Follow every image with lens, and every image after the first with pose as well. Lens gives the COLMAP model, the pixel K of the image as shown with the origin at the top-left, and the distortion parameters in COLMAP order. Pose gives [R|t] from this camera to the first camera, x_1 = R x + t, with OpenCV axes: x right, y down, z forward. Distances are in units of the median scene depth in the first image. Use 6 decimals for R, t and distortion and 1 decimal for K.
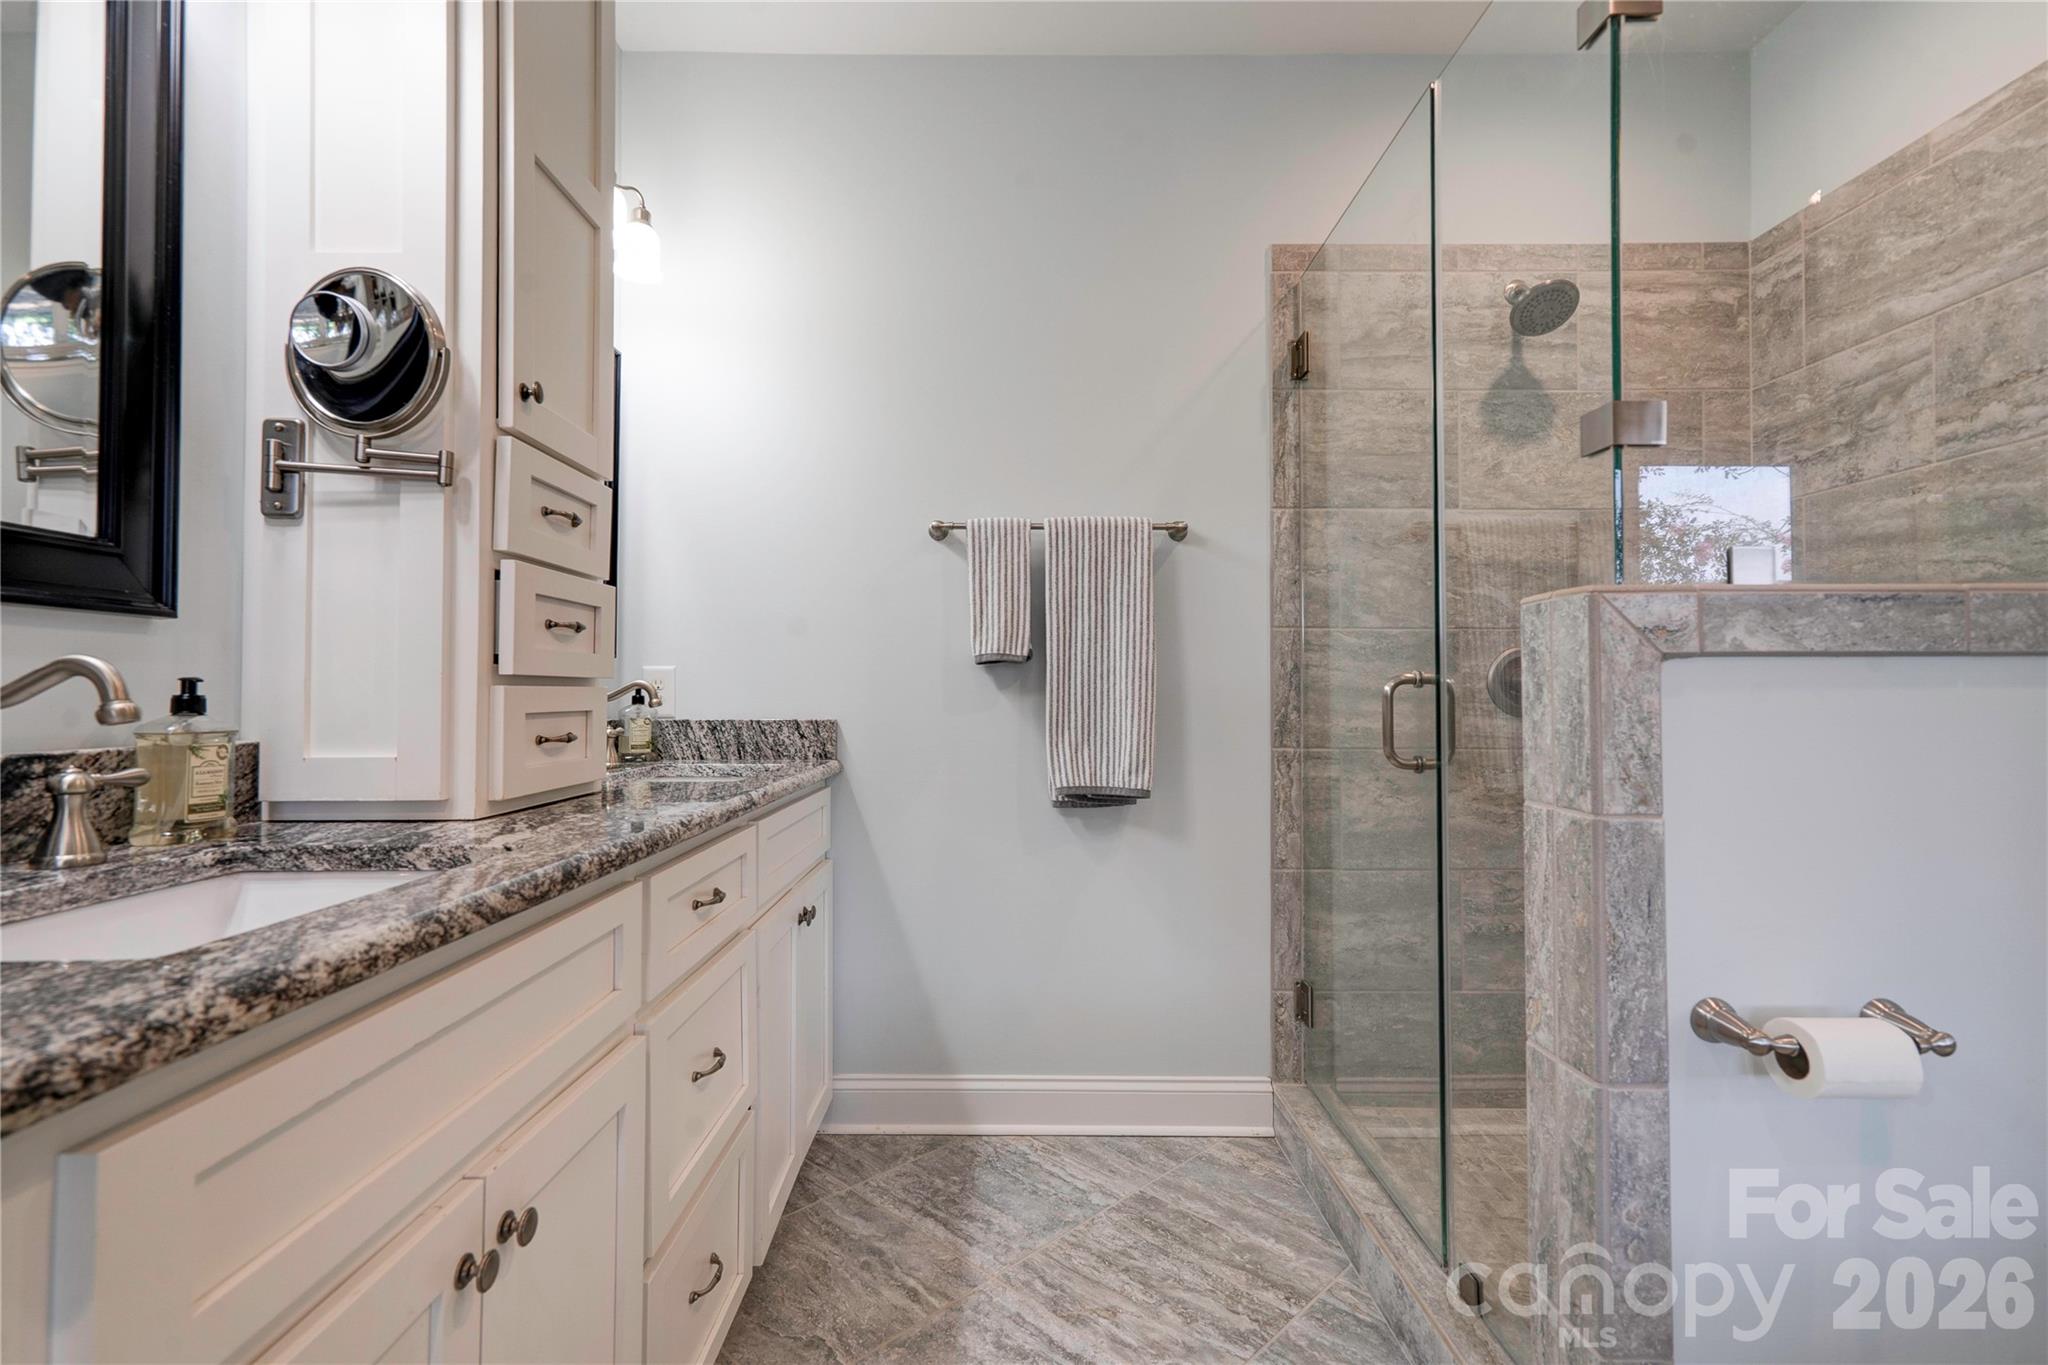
lens RADIAL K [[946.4, 0, 1004.5], [0, 946.4, 675.8], [0, 0, 1]] dist [0.000308, 0.004822]
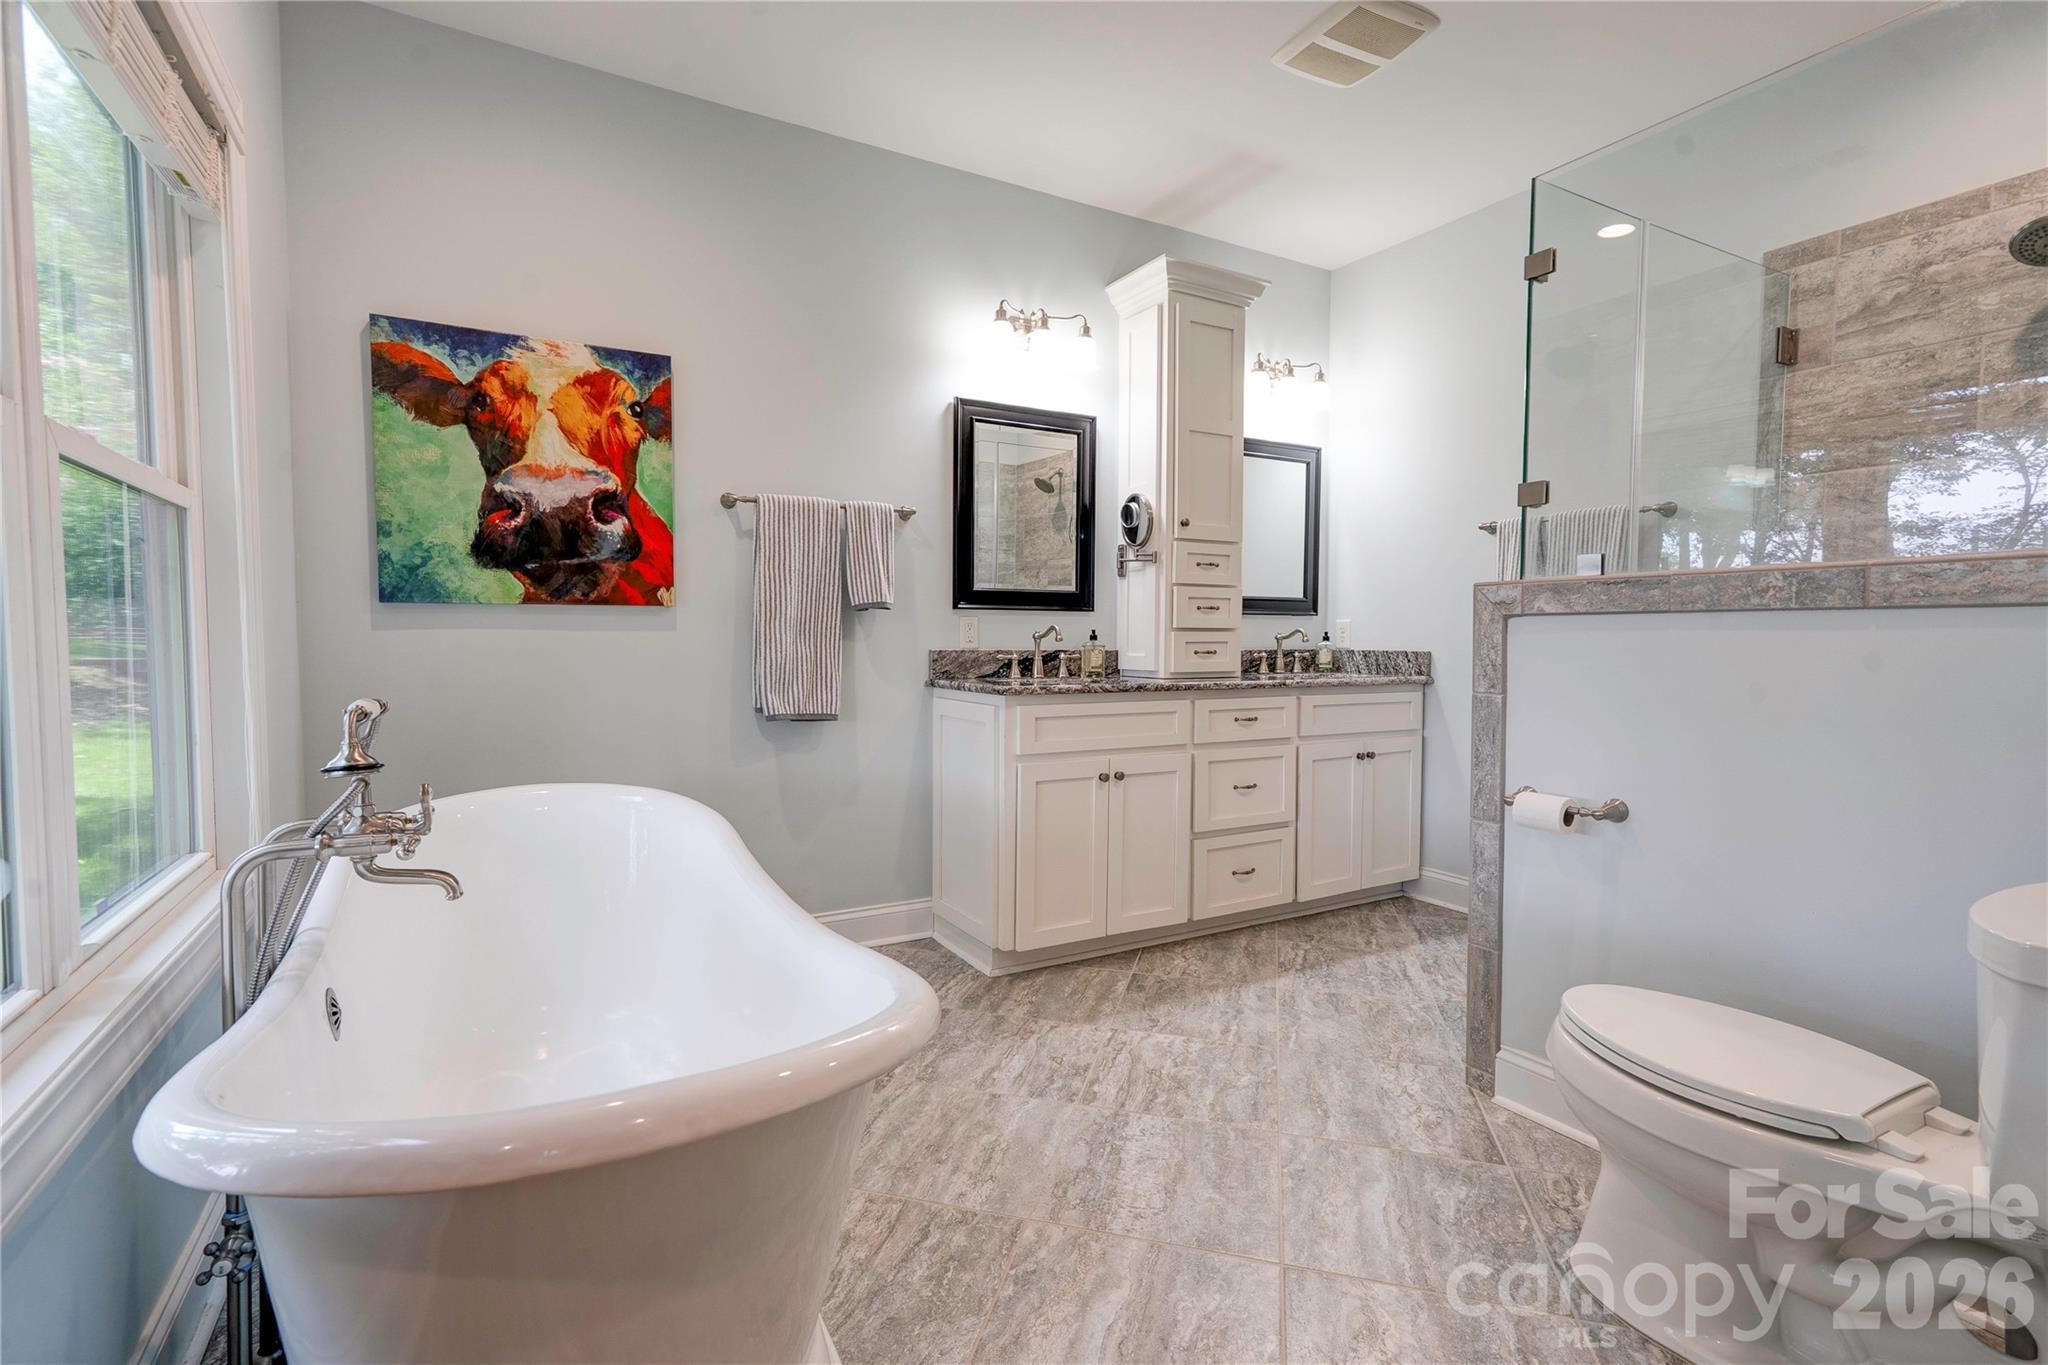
lens RADIAL K [[946.4, 0, 1024.7], [0, 946.4, 679.7], [0, 0, 1]] dist [0.000308, 0.004822]
pose [[0.505219, 0.041592, -0.861988, 1.034870], [0.013442, 0.998338, 0.056049, -0.006481], [0.862887, -0.039904, 0.503820, -0.492790]]
